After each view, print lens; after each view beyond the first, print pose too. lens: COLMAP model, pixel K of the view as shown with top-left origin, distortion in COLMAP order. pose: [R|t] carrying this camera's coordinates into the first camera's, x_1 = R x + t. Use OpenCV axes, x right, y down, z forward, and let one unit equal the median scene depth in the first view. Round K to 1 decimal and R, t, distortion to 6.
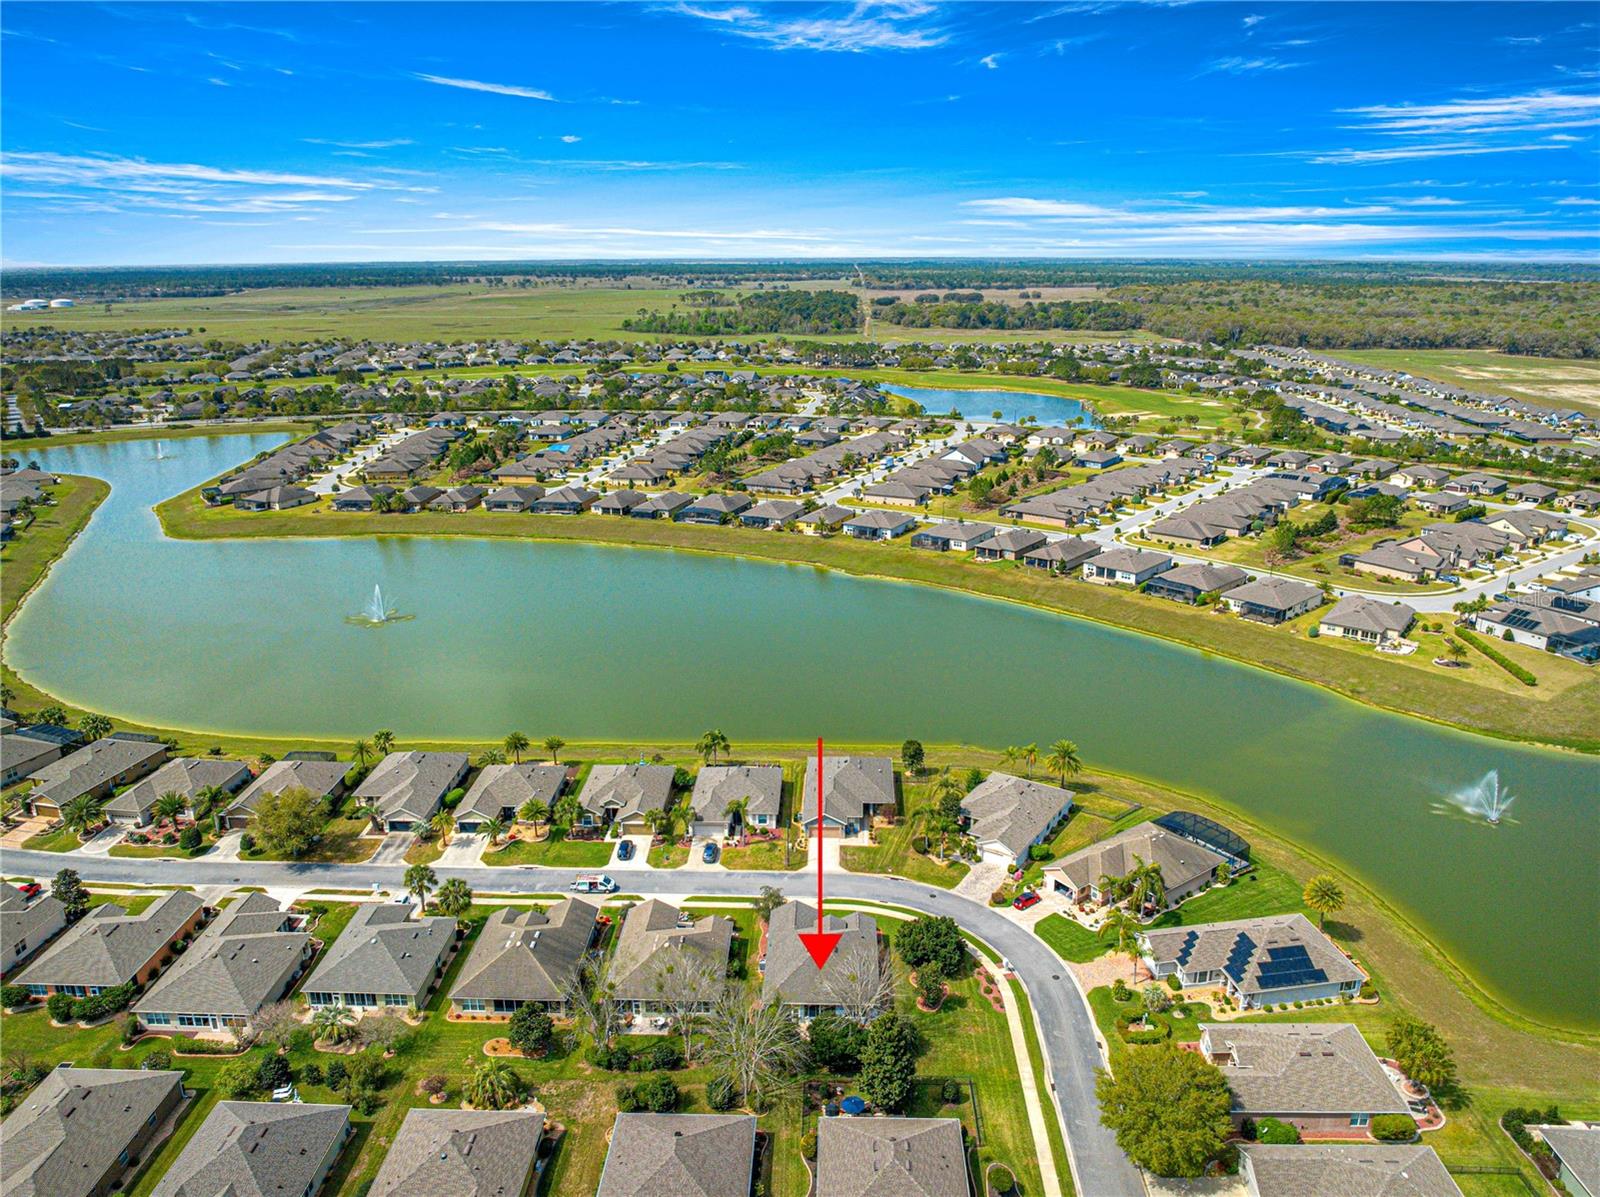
lens RADIAL K [[1123.8, 0, 819.1], [0, 1123.8, 597.1], [0, 0, 1]] dist [-0.029817, -0.002600]
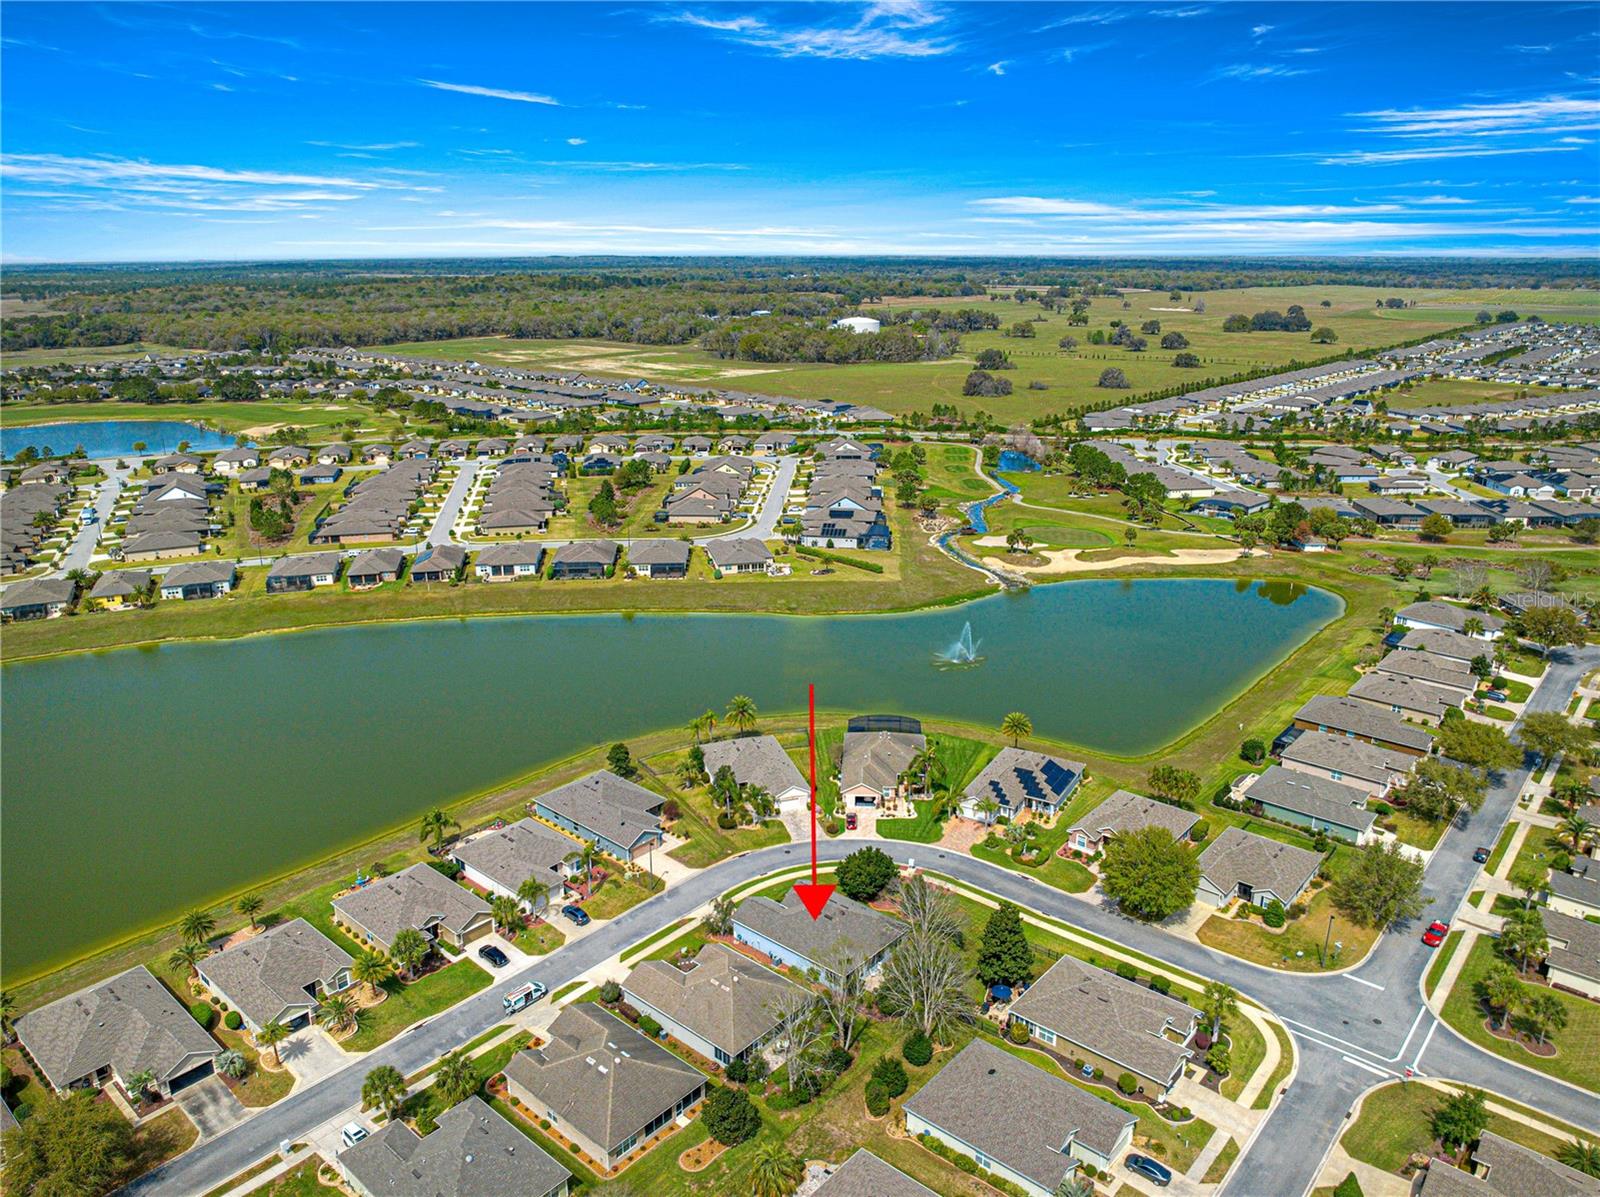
lens RADIAL K [[1123.8, 0, 819.1], [0, 1123.8, 597.1], [0, 0, 1]] dist [-0.029817, -0.002600]
pose [[0.636373, -0.228458, 0.736774, -0.360358], [0.228739, 0.968065, 0.102608, -0.042168], [-0.736687, 0.103232, 0.668308, 0.140673]]
